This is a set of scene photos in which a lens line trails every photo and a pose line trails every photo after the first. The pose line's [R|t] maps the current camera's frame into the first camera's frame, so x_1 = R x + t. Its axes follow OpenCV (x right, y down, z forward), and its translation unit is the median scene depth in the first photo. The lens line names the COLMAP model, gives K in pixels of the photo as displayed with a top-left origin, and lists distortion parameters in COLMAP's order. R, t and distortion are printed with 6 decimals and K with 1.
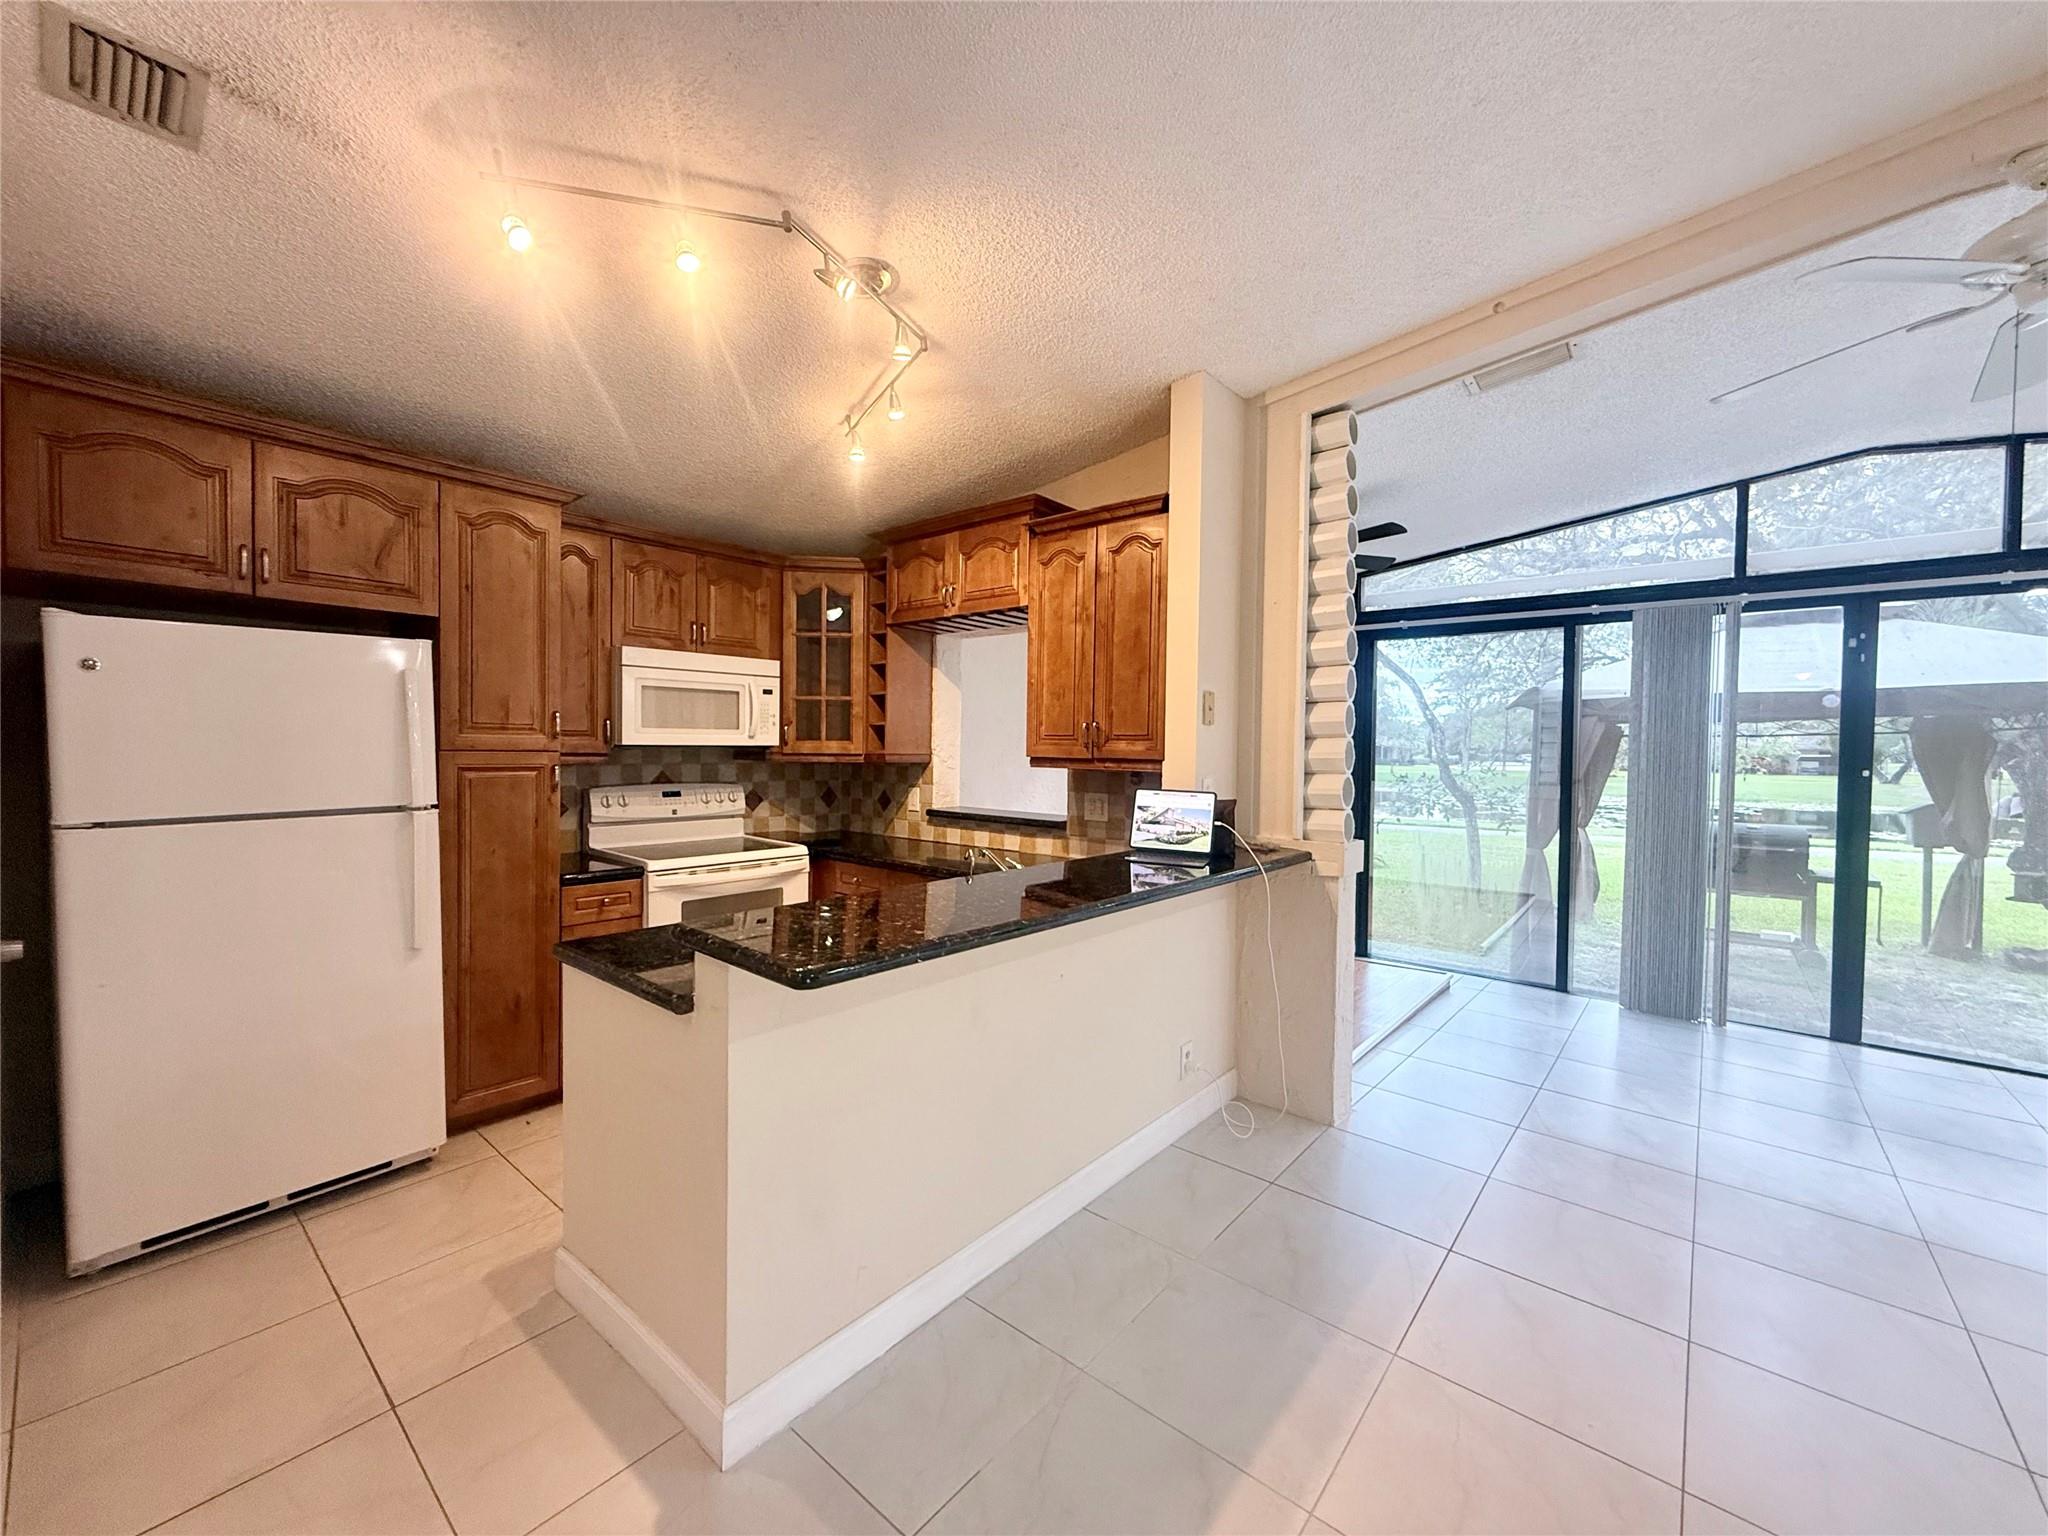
lens RADIAL K [[810.9, 0, 1025.4], [0, 810.9, 774.1], [0, 0, 1]] dist [0.002838, -0.000684]
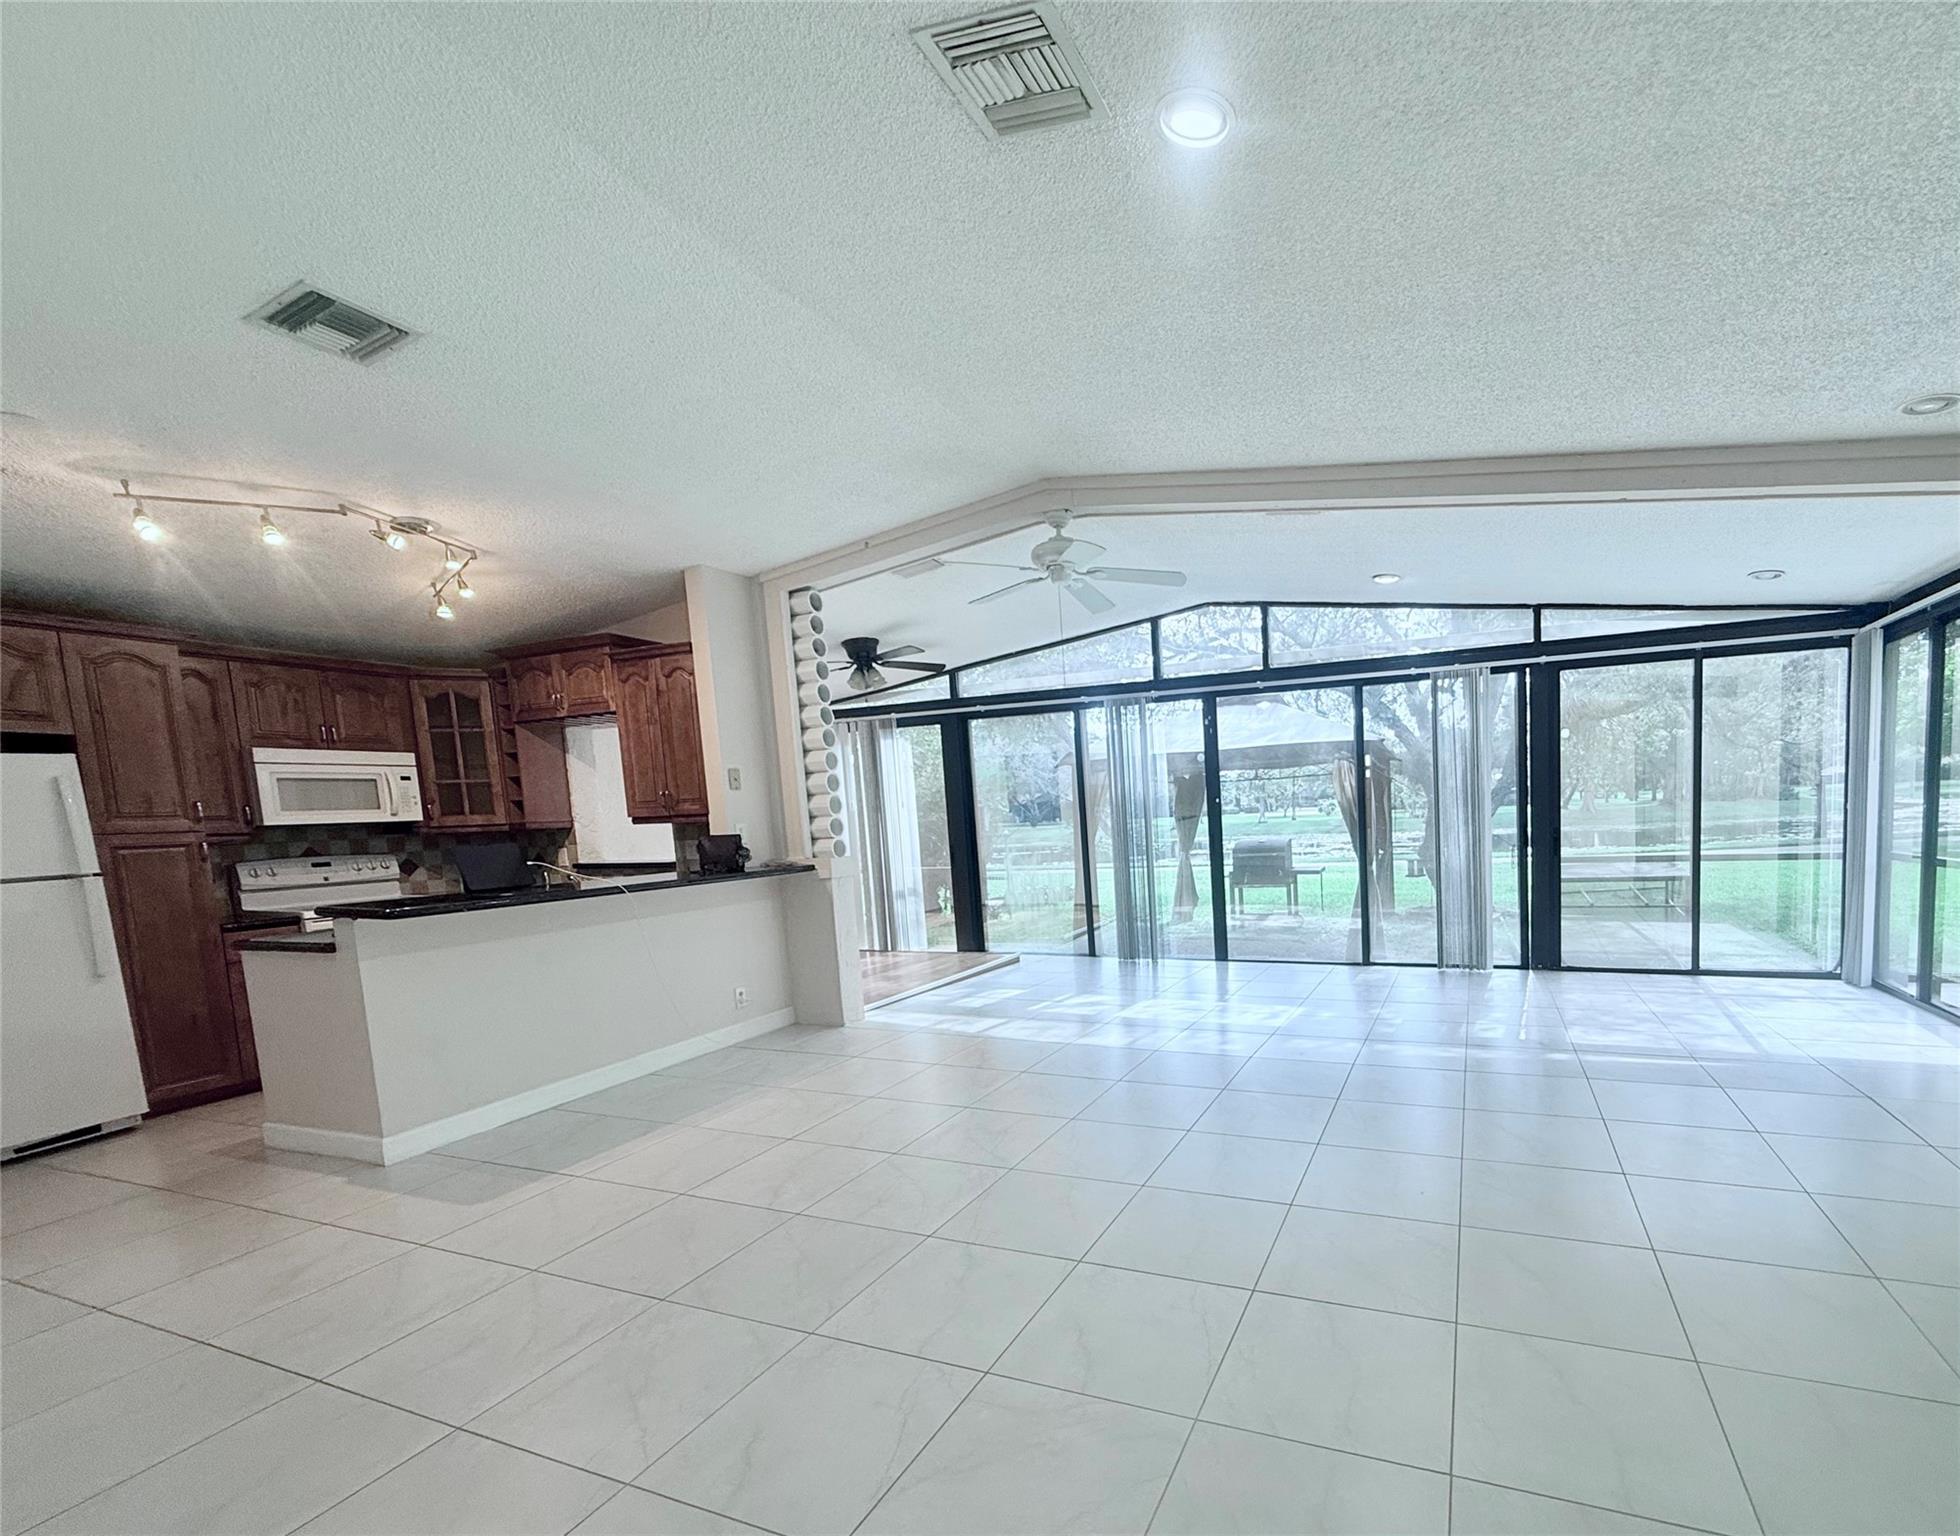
lens RADIAL K [[856.1, 0, 1154.9], [0, 856.1, 903.5], [0, 0, 1]] dist [0.001914, -0.000005]
pose [[0.938643, -0.089470, 0.333083, 0.365760], [0.063988, 0.994175, 0.086726, 0.059771], [-0.338902, -0.060091, 0.938901, -0.765715]]
